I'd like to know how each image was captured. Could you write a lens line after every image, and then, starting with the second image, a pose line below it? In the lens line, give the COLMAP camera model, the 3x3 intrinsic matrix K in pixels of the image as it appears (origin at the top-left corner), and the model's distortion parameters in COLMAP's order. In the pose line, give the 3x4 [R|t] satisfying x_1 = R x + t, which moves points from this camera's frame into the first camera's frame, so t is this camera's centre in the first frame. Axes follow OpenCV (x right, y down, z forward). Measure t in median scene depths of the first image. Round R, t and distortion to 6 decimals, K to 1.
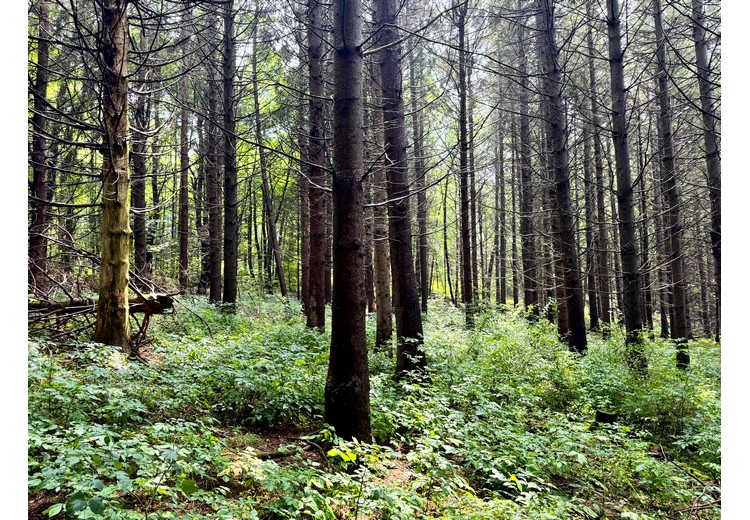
lens RADIAL K [[483.1, 0, 375.0], [0, 483.1, 260.0], [0, 0, 1]] dist [-0.004668, -0.002017]
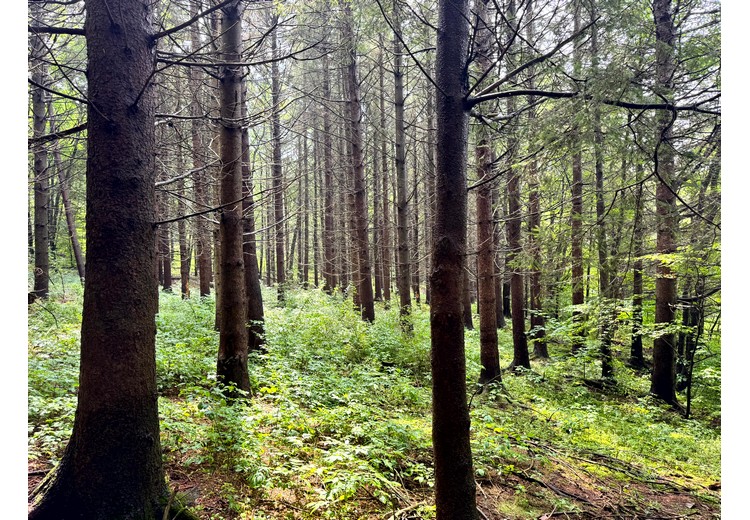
lens RADIAL K [[483.1, 0, 375.0], [0, 483.1, 260.0], [0, 0, 1]] dist [-0.004668, -0.002017]
pose [[0.912706, -0.004723, 0.408590, -0.132557], [-0.021867, 0.997936, 0.060382, -0.071912], [-0.408032, -0.064046, 0.910718, -0.263305]]
